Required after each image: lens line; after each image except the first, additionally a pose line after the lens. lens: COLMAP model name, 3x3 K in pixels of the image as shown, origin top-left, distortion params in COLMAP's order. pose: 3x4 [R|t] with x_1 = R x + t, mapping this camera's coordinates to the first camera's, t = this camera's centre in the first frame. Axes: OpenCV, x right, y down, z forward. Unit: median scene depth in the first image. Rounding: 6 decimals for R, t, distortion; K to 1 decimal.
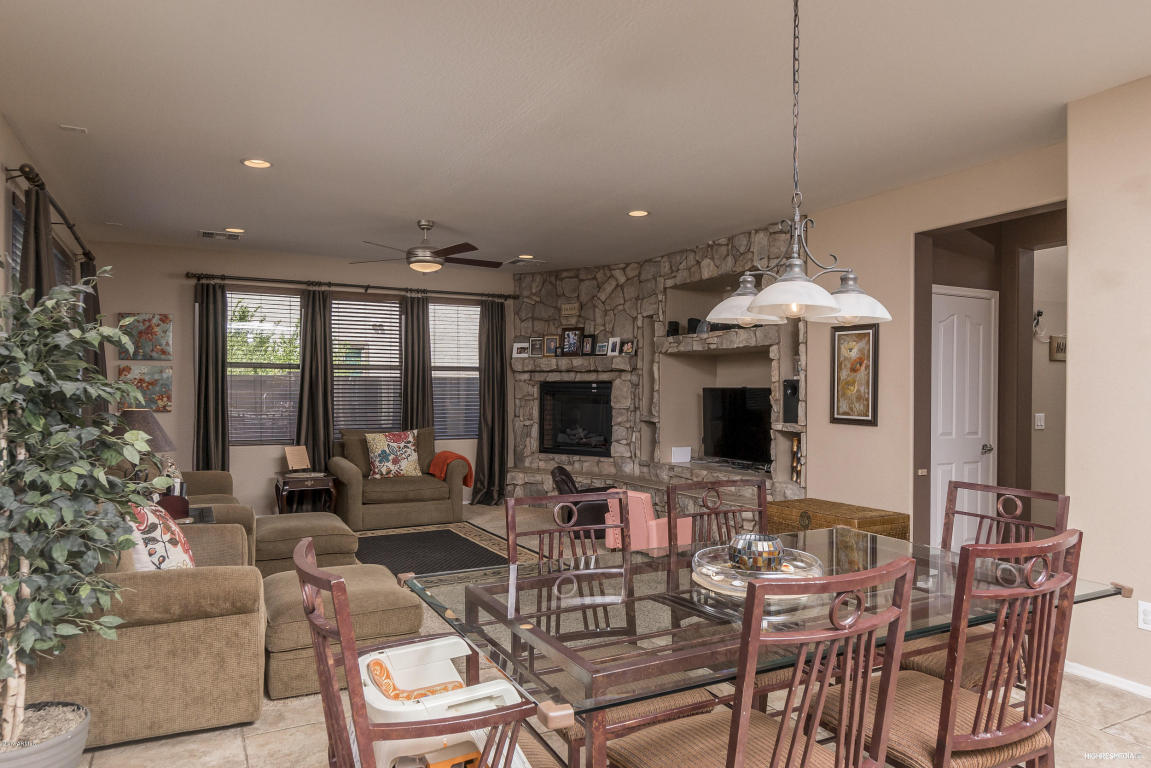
lens RADIAL K [[738.0, 0, 571.6], [0, 738.0, 390.2], [0, 0, 1]] dist [0.001995, 0.000036]
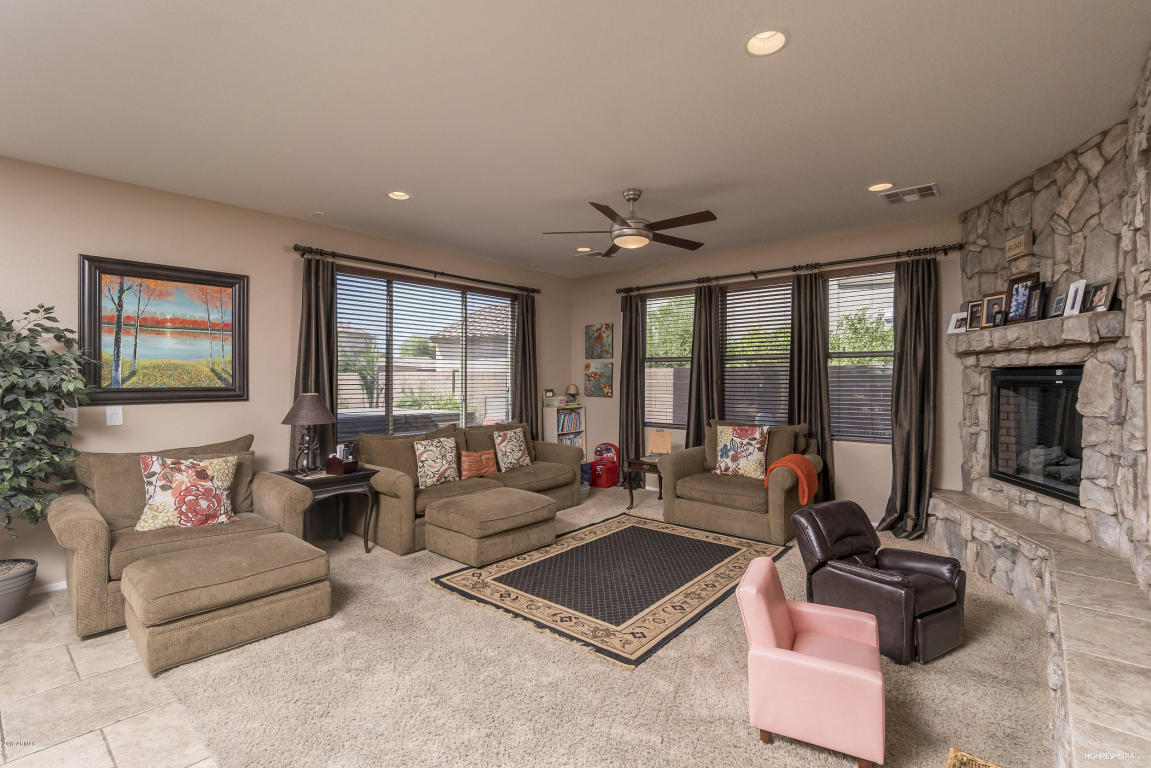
lens RADIAL K [[523.5, 0, 575.7], [0, 523.5, 376.0], [0, 0, 1]] dist [-0.009451, -0.001192]
pose [[0.376323, -0.007022, -0.926462, 0.262456], [-0.000696, 0.999969, -0.007862, -0.000419], [0.926488, 0.003604, 0.376307, 0.521721]]
